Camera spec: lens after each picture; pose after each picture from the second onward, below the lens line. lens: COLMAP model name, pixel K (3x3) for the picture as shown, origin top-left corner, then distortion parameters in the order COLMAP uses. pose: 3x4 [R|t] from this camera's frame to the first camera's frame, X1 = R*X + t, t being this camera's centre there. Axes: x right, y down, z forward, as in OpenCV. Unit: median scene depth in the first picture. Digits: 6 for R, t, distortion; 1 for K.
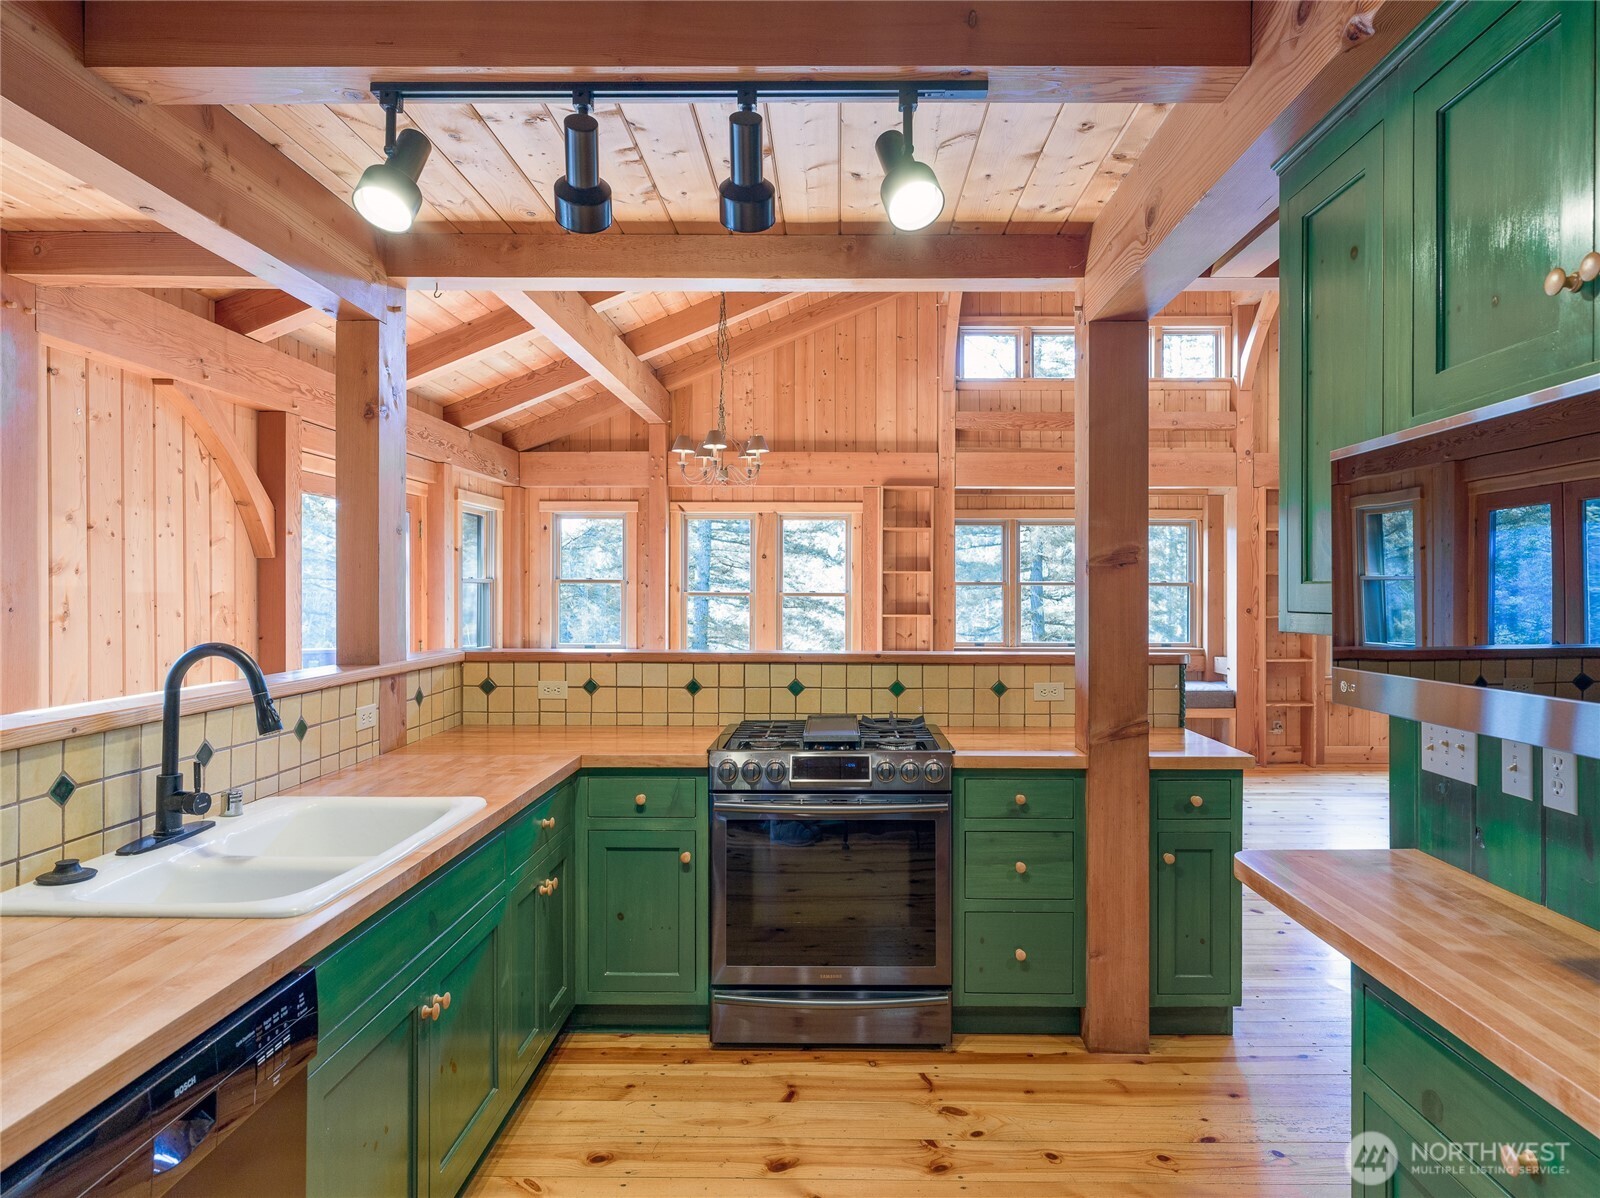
lens RADIAL K [[958.5, 0, 807.6], [0, 958.5, 597.4], [0, 0, 1]] dist [0.000565, -0.002560]
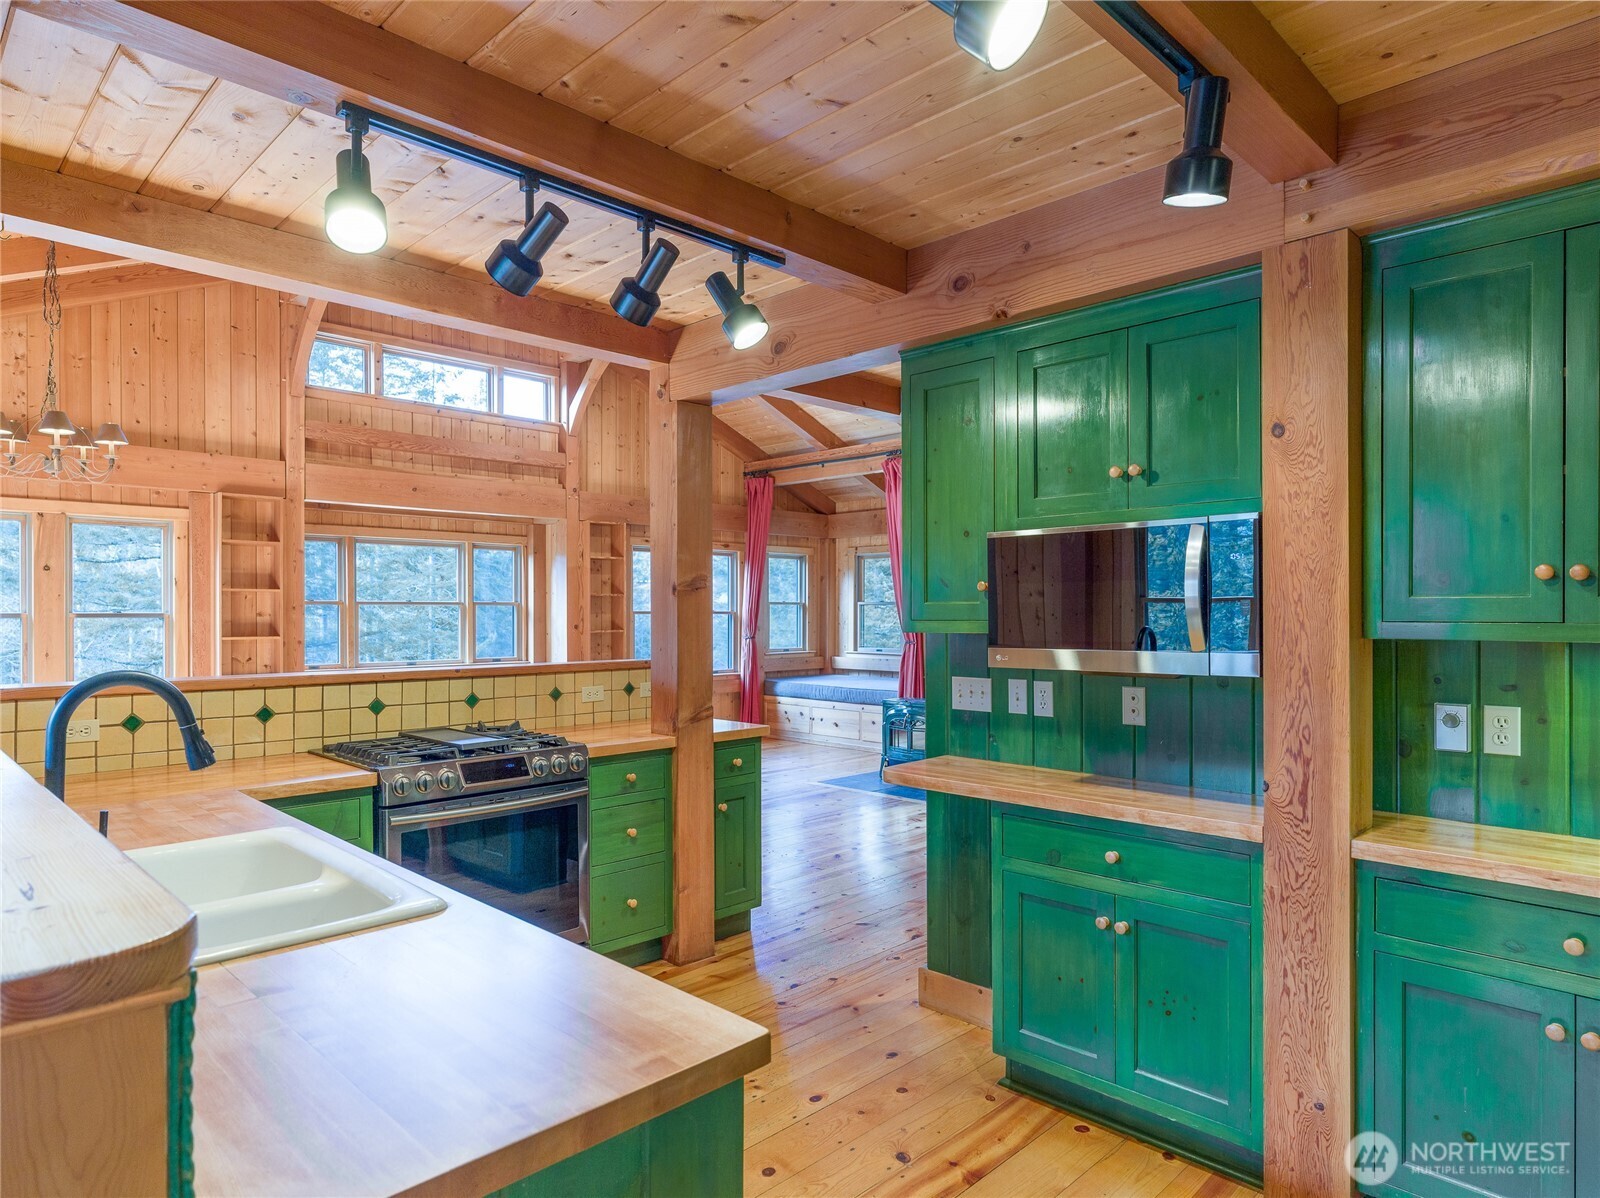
lens RADIAL K [[972.7, 0, 797.5], [0, 972.7, 617.0], [0, 0, 1]] dist [0.003107, -0.000681]
pose [[0.696364, -0.008448, 0.717639, -0.358753], [0.008474, 0.999958, 0.003550, 0.000694], [-0.717639, 0.003609, 0.696406, -0.018931]]
